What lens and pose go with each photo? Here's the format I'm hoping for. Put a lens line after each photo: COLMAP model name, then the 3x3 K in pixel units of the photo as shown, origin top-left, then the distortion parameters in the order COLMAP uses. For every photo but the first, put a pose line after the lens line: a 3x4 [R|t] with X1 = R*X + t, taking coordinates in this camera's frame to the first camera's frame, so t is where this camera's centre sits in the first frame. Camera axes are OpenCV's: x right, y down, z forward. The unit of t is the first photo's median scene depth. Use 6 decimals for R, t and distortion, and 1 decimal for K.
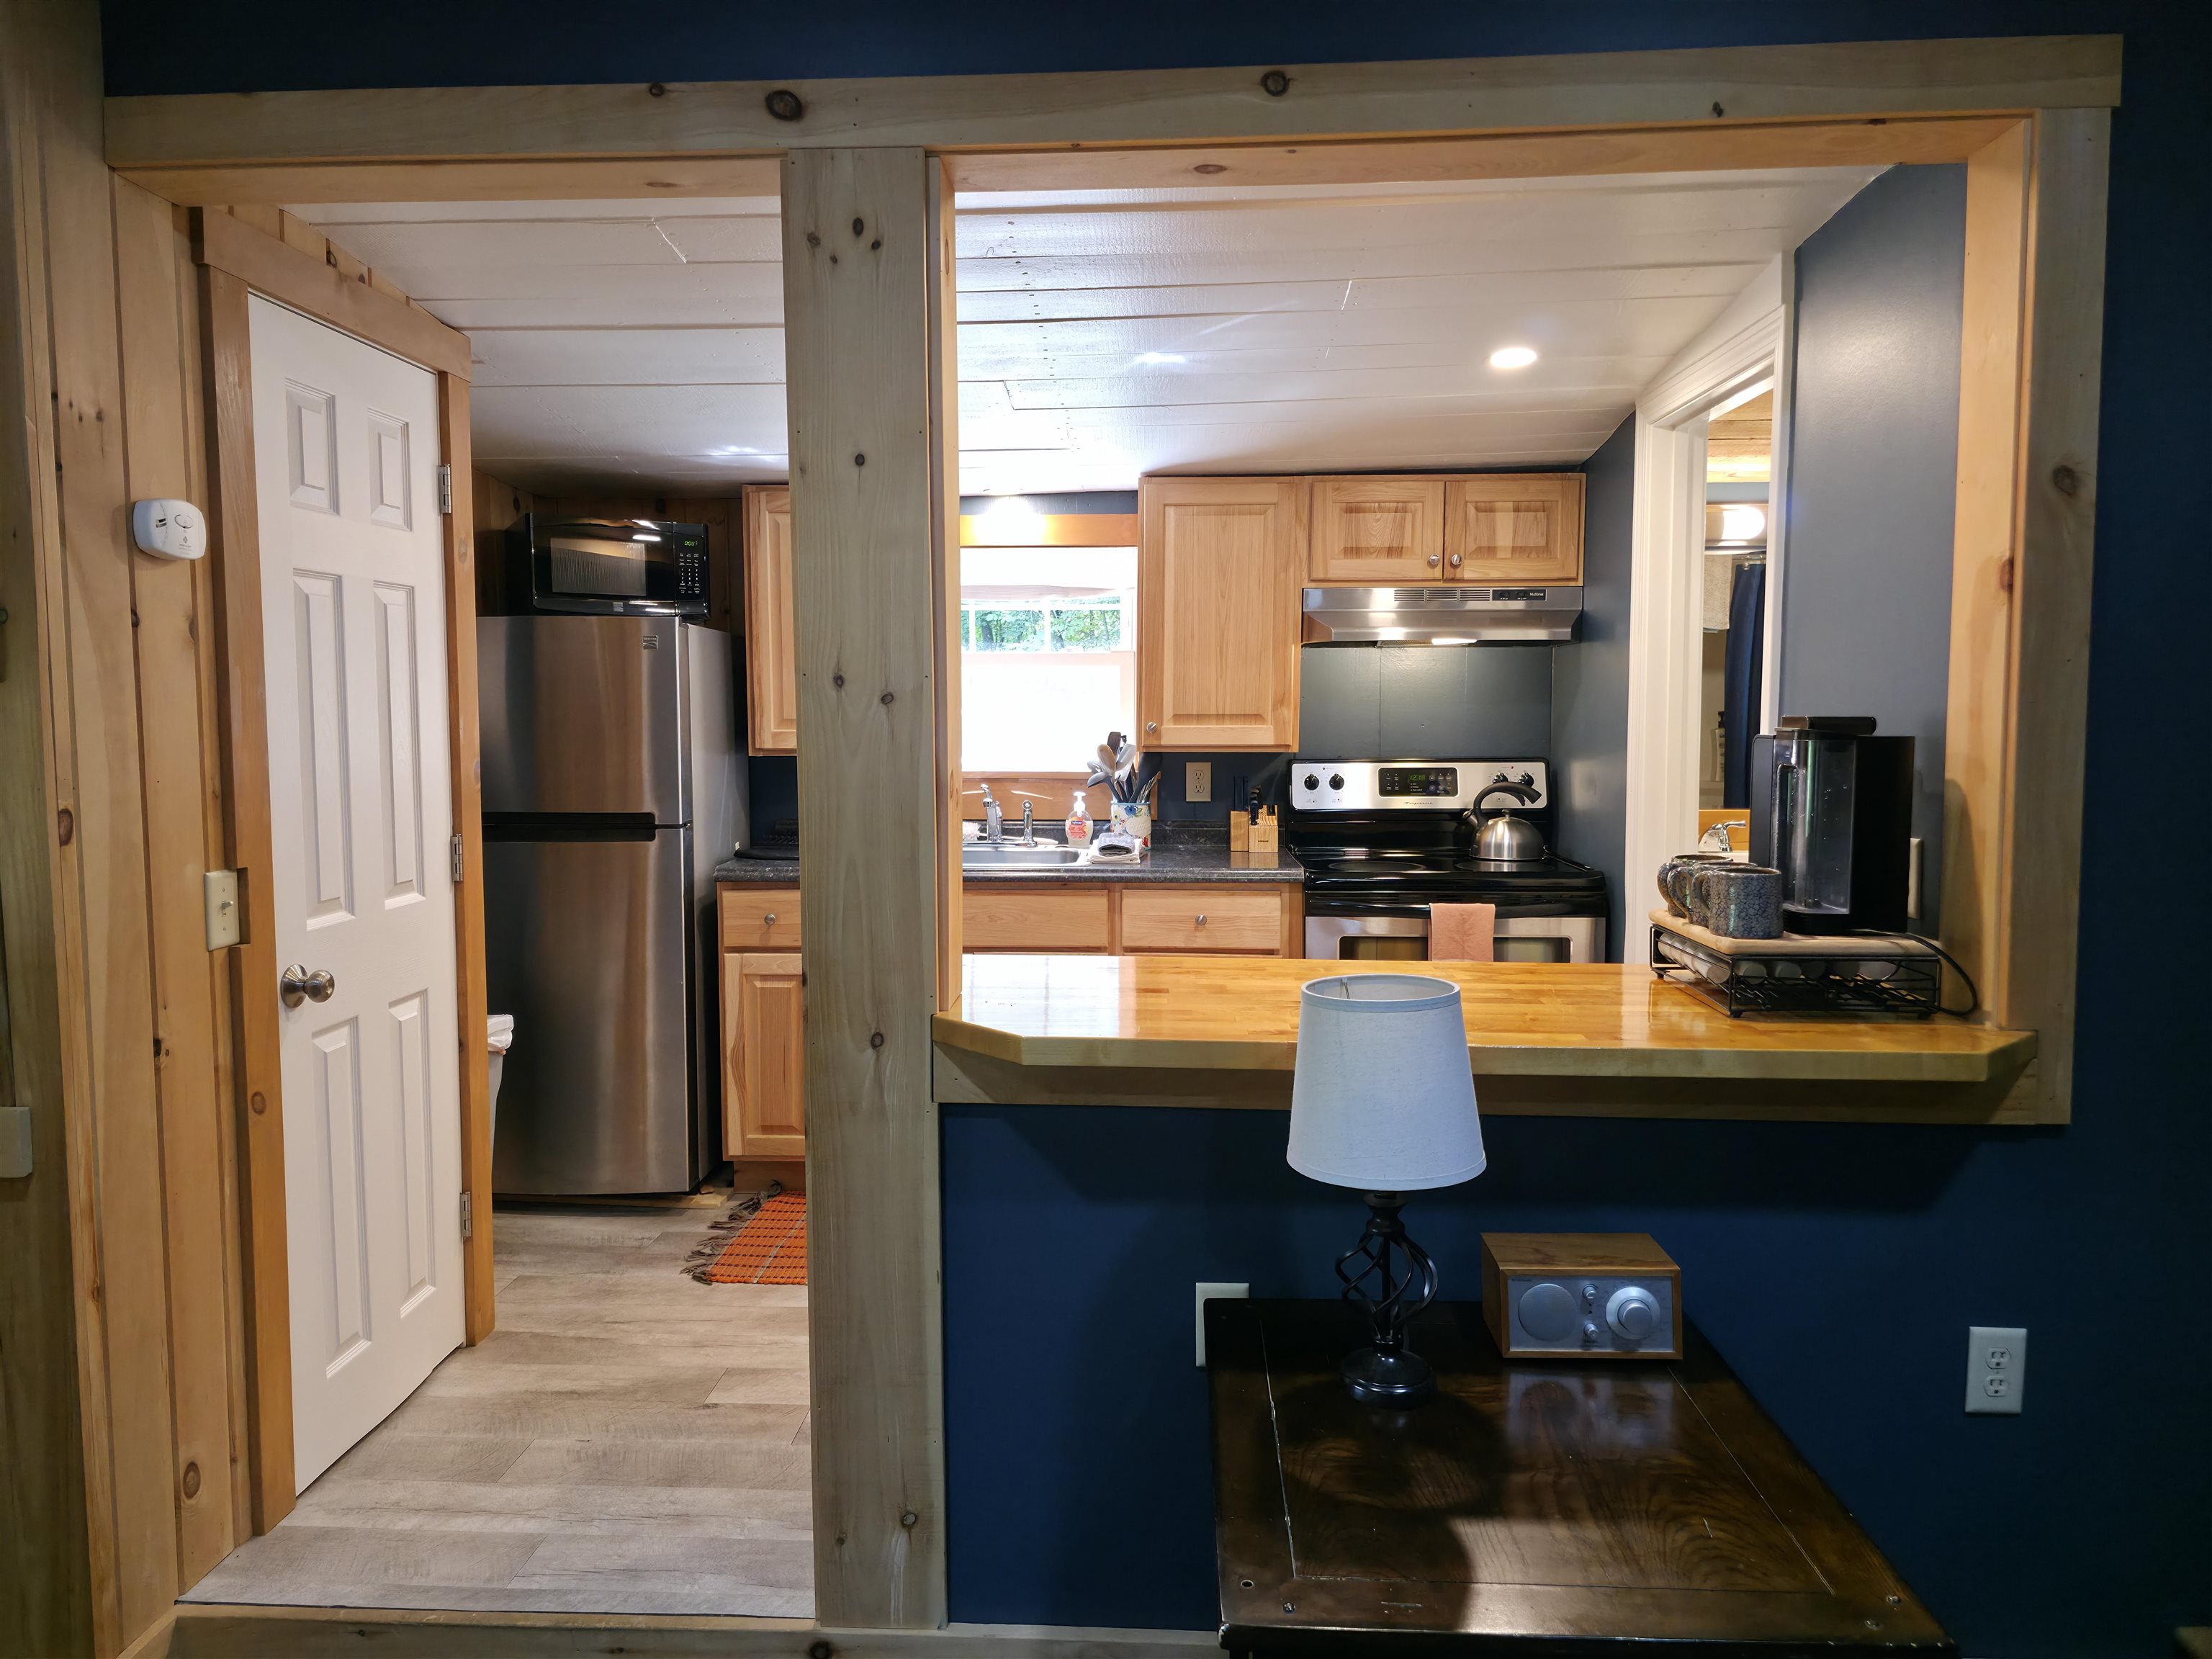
lens RADIAL K [[1454.9, 0, 1090.8], [0, 1454.9, 814.5], [0, 0, 1]] dist [0.069334, -0.065203]
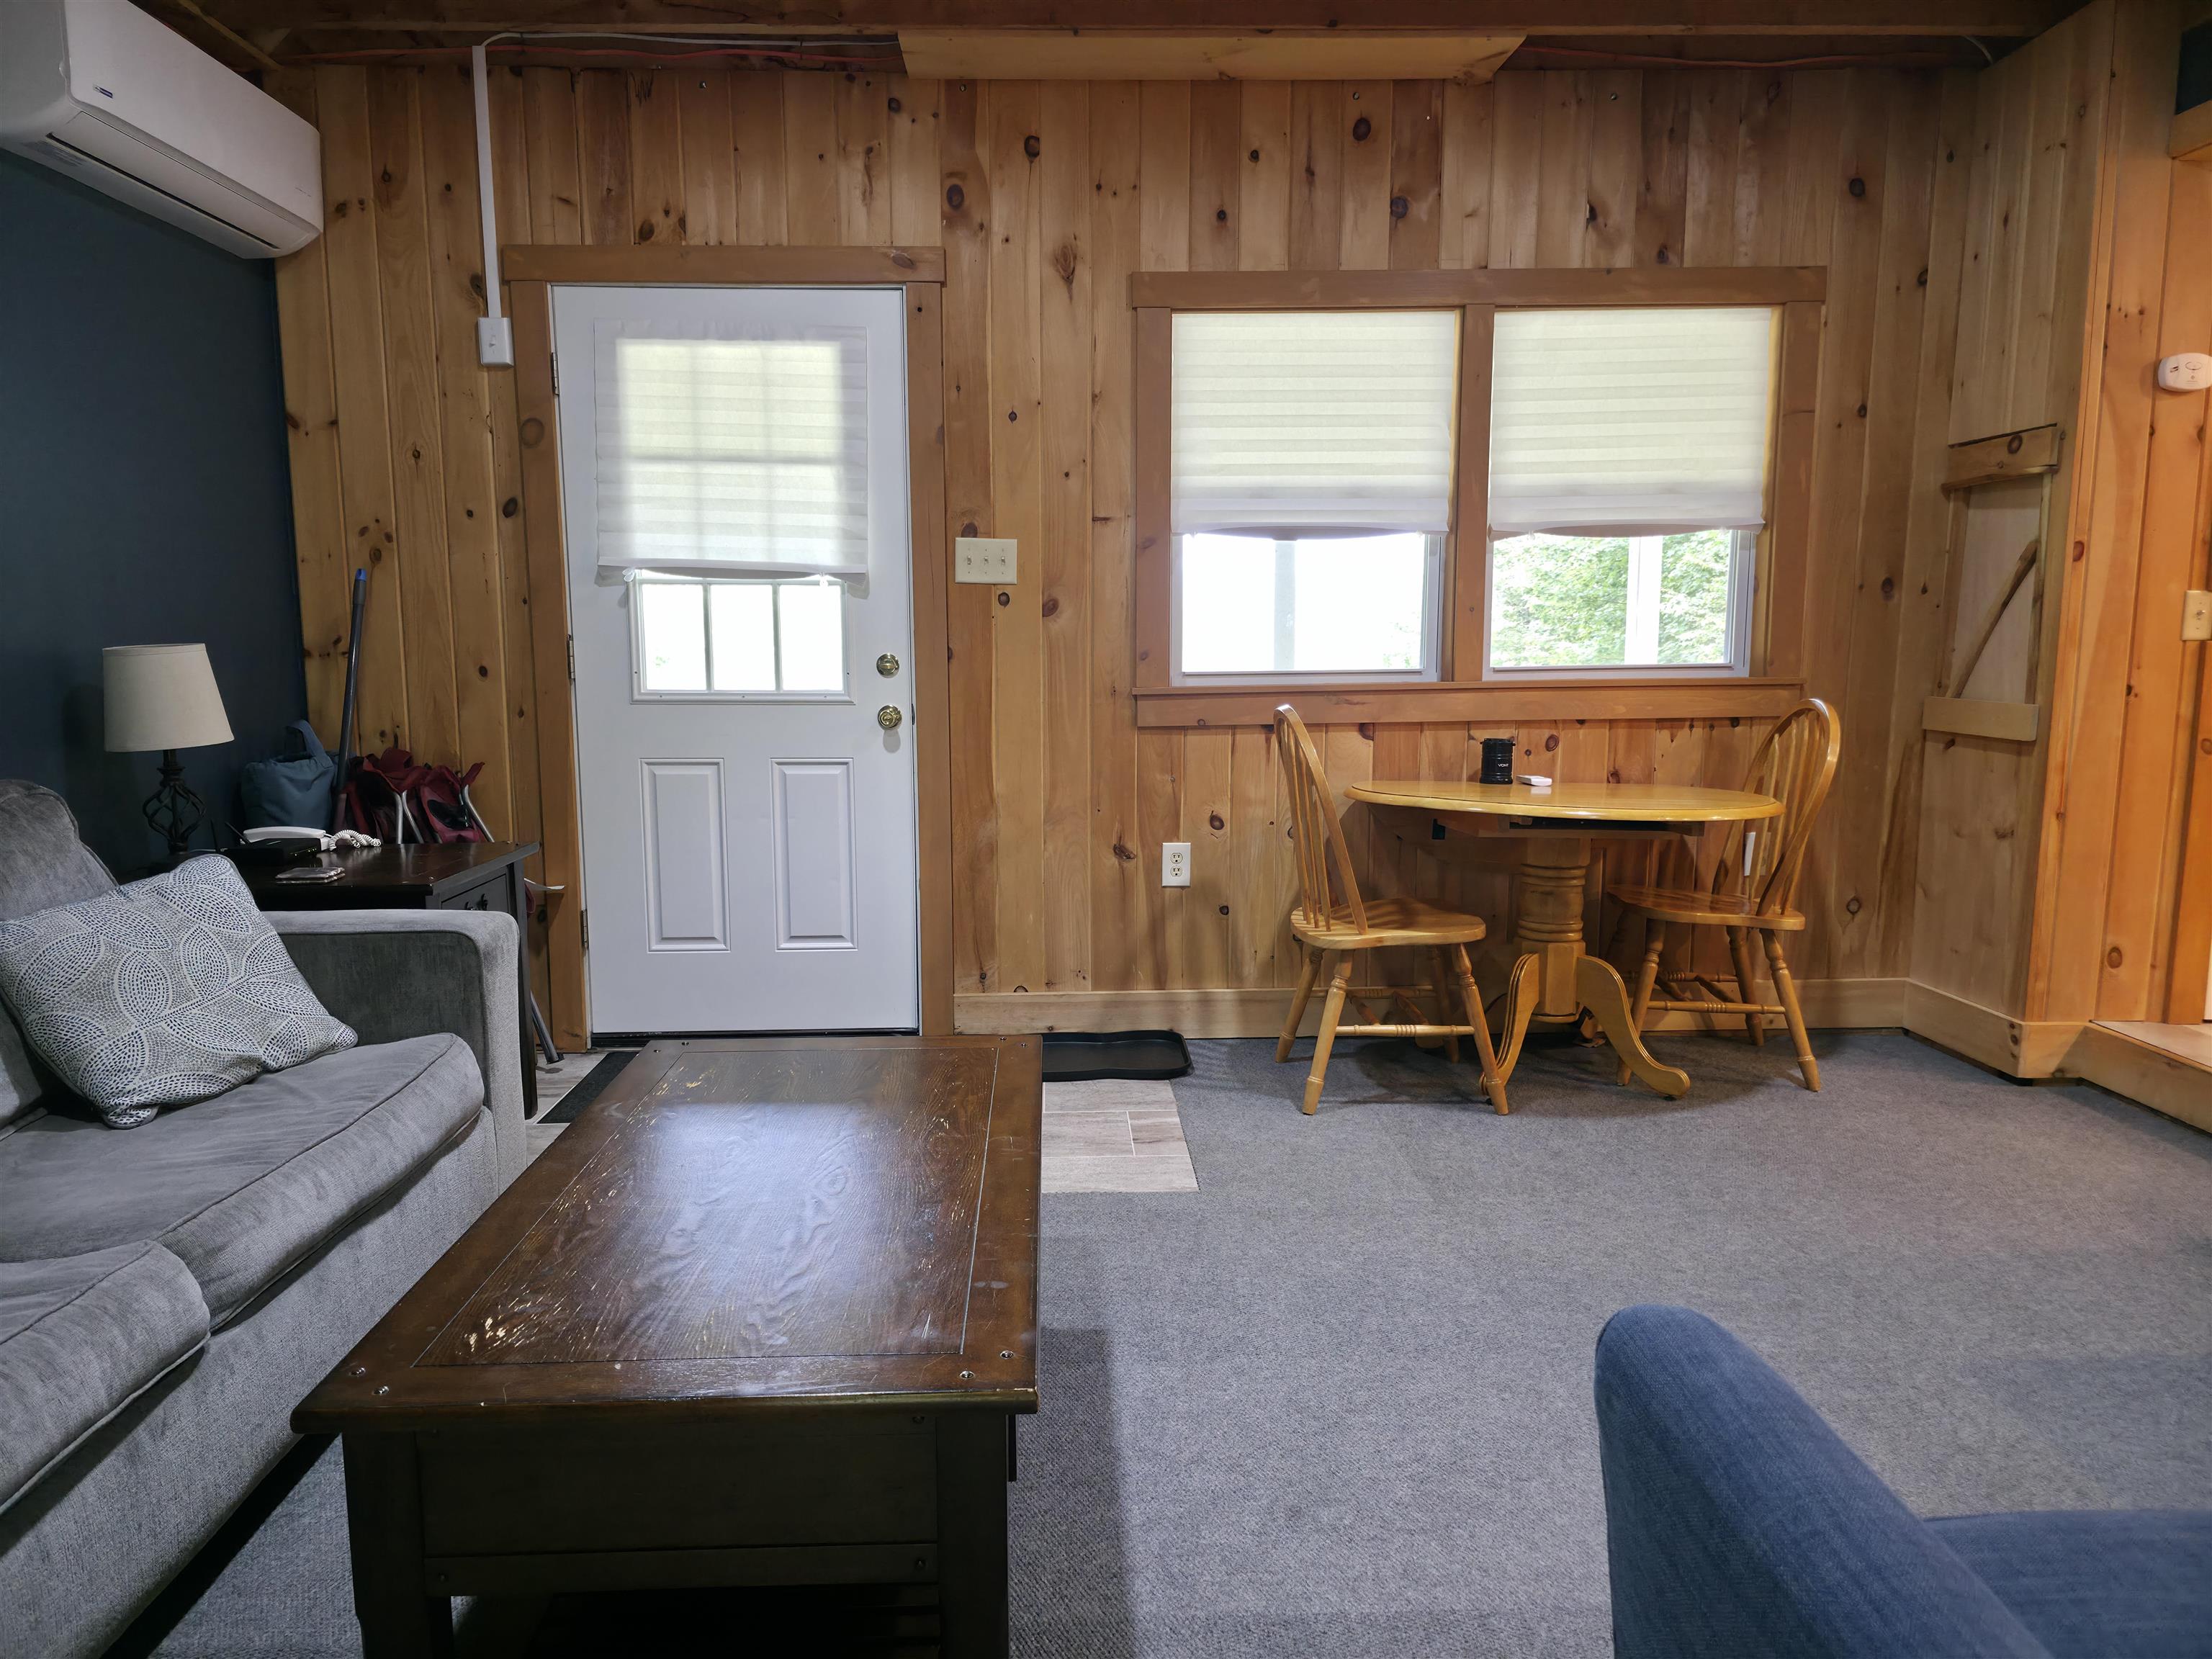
lens RADIAL K [[1454.9, 0, 1090.5], [0, 1454.9, 828.7], [0, 0, 1]] dist [0.069334, -0.065203]
pose [[0.088496, 0.139134, -0.986311, 0.525625], [-0.072016, 0.988499, 0.132981, 0.096399], [0.993470, 0.059262, 0.097498, -0.180980]]
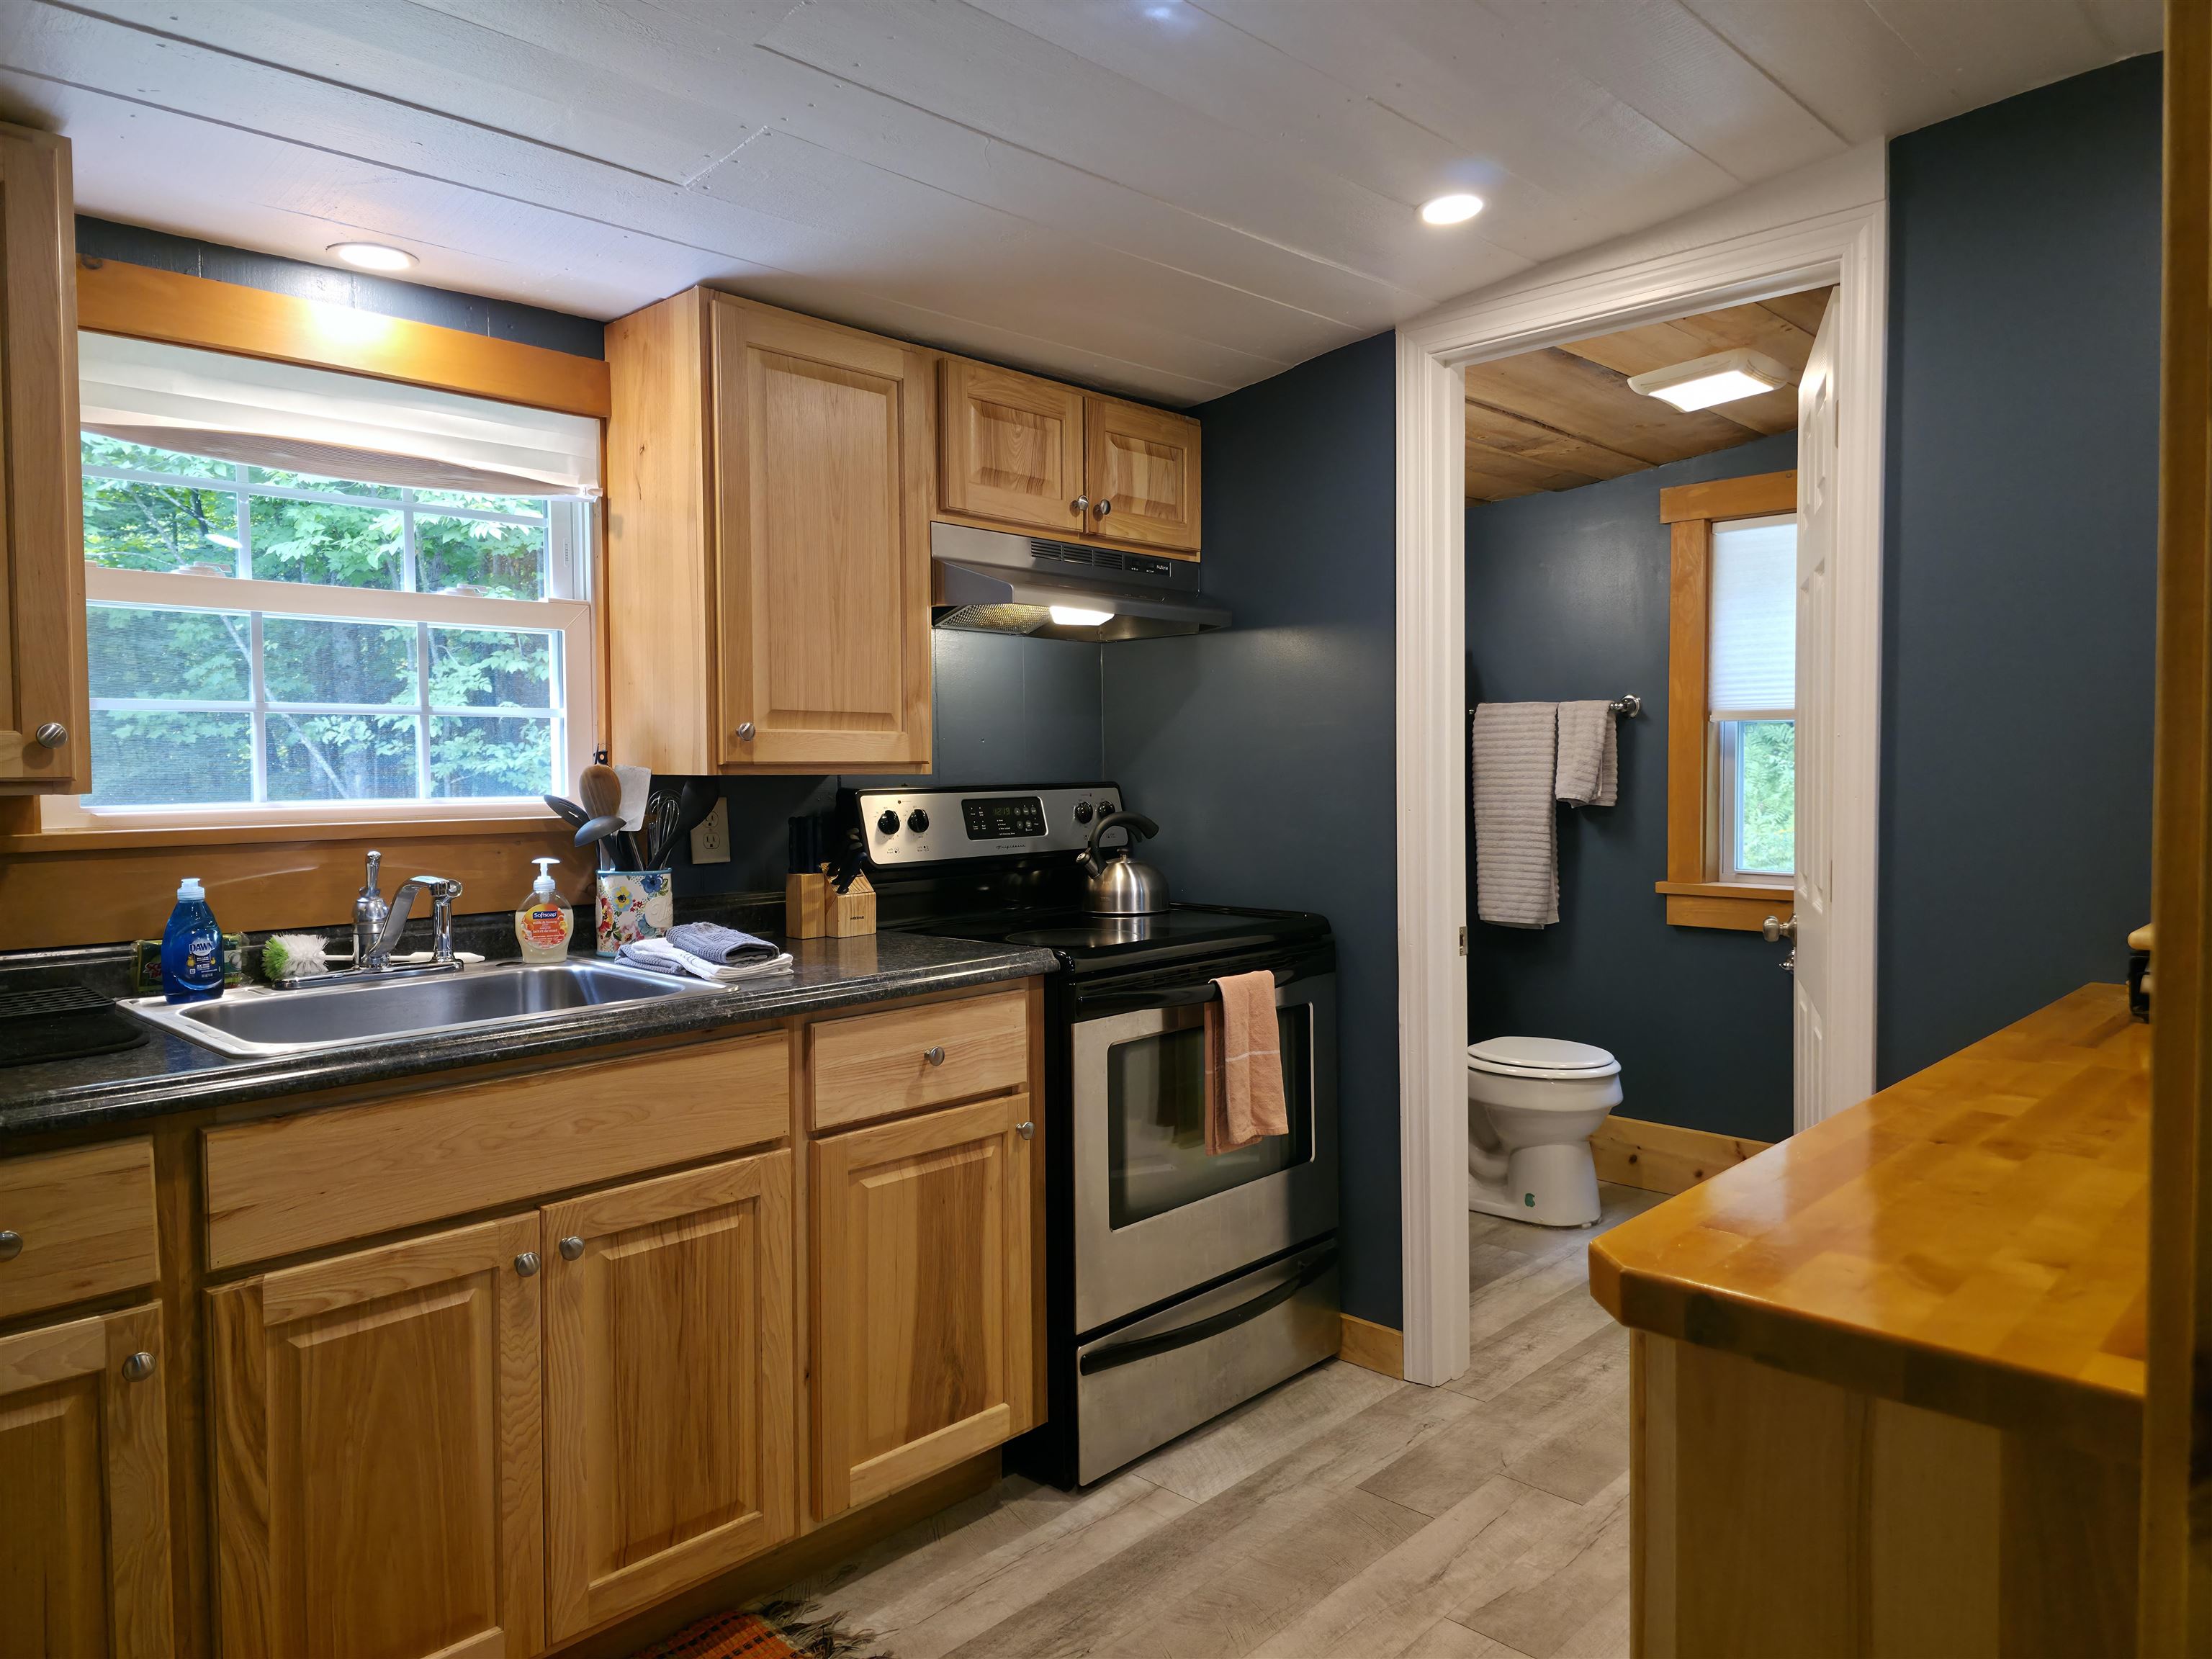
lens RADIAL K [[1454.9, 0, 1105.4], [0, 1454.9, 818.1], [0, 0, 1]] dist [0.069334, -0.065203]
pose [[0.651199, -0.032047, 0.758230, -0.317369], [0.064506, 0.997830, -0.013226, -0.010508], [-0.756161, 0.057524, 0.651853, 0.555601]]
